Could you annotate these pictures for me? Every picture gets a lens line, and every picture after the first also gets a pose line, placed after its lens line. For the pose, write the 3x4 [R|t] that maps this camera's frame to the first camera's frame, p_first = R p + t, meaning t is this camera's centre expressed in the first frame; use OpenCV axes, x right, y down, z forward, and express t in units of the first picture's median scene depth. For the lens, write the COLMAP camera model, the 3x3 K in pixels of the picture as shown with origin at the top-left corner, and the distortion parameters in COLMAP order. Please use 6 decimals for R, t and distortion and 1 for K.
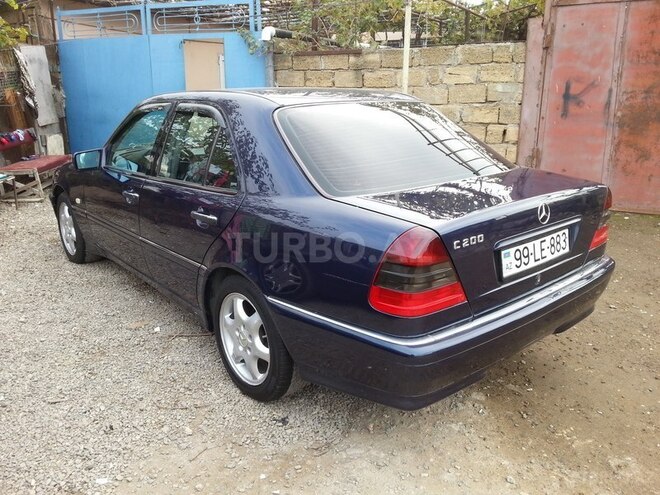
lens RADIAL K [[537.8, 0, 330.0], [0, 537.8, 247.5], [0, 0, 1]] dist [-0.020766, 0.000220]
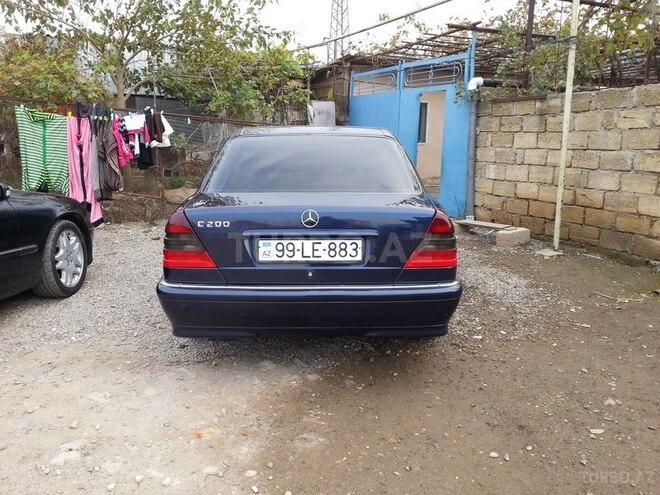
lens RADIAL K [[540.7, 0, 330.0], [0, 540.7, 247.5], [0, 0, 1]] dist [-0.000106, -0.084018]
pose [[0.771610, 0.131183, -0.622422, 0.440063], [-0.188499, 0.981708, -0.026772, 0.009398], [0.607524, 0.137983, 0.782224, 0.024040]]
